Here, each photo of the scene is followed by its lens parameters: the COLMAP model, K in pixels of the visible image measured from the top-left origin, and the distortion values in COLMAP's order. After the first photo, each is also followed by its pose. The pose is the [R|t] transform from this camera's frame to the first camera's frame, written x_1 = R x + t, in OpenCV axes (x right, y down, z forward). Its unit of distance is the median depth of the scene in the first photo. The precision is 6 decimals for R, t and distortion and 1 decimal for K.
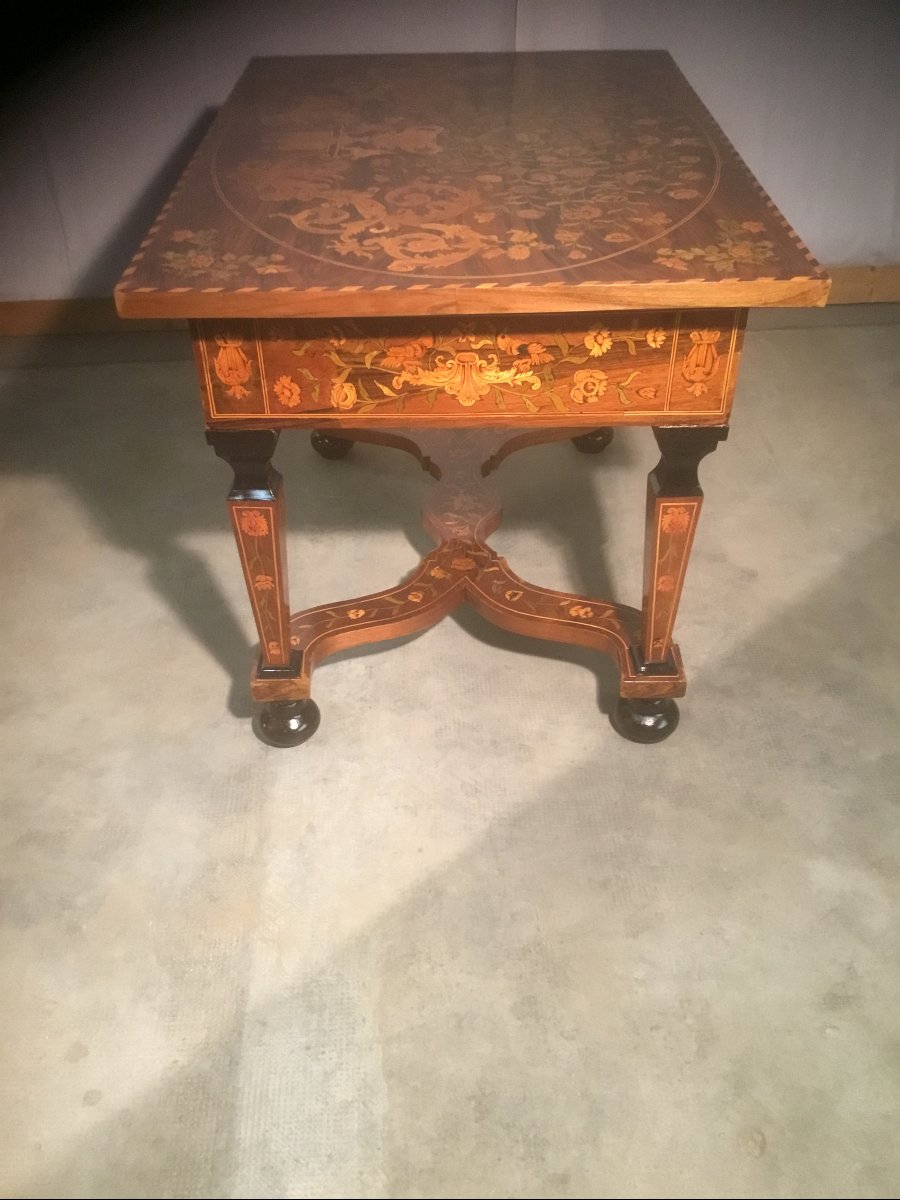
lens RADIAL K [[1081.9, 0, 423.9], [0, 1081.9, 617.3], [0, 0, 1]] dist [0.139808, -0.279916]
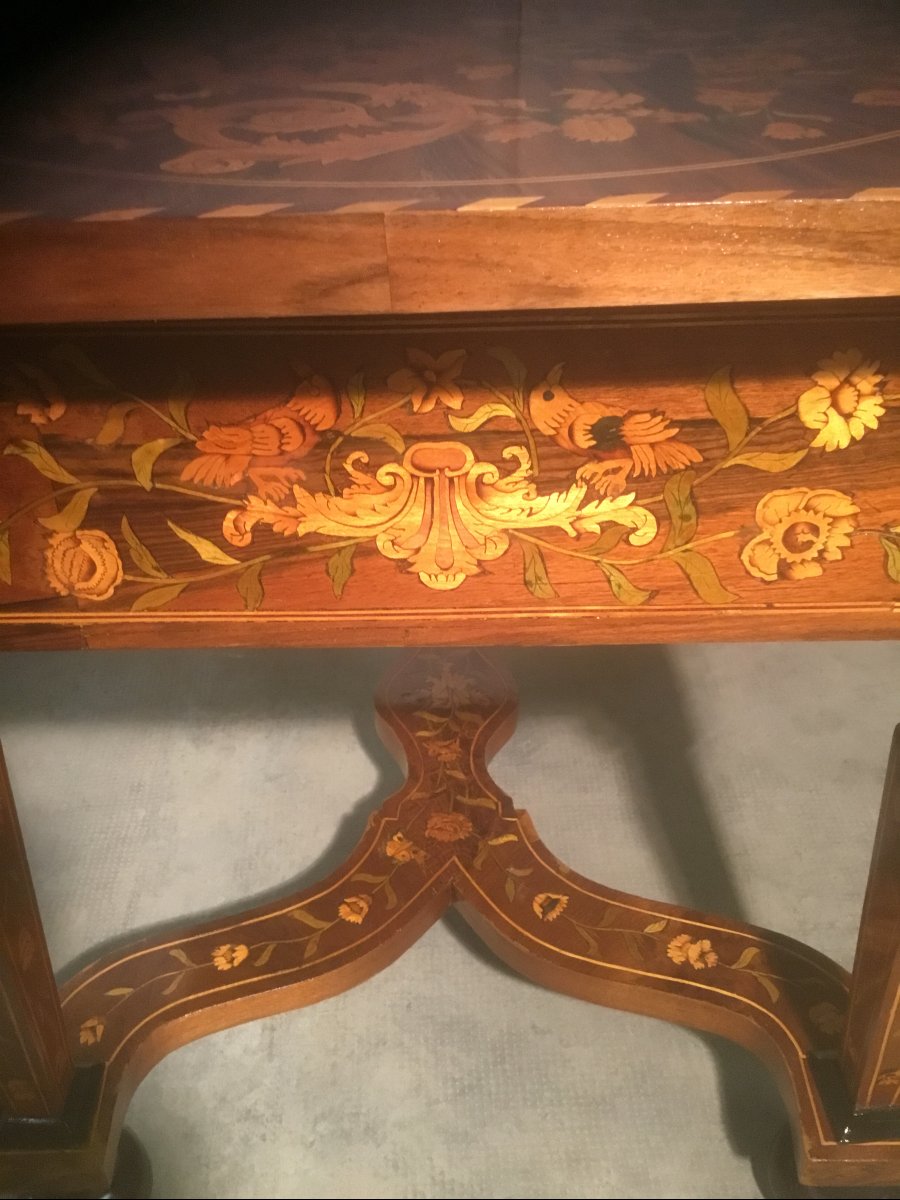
lens RADIAL K [[1081.9, 0, 423.9], [0, 1081.9, 617.3], [0, 0, 1]] dist [0.139808, -0.279916]
pose [[0.999958, -0.008747, 0.002598, 0.033384], [0.008884, 0.998250, -0.058467, -0.168078], [-0.002082, 0.058488, 0.998286, 0.663952]]
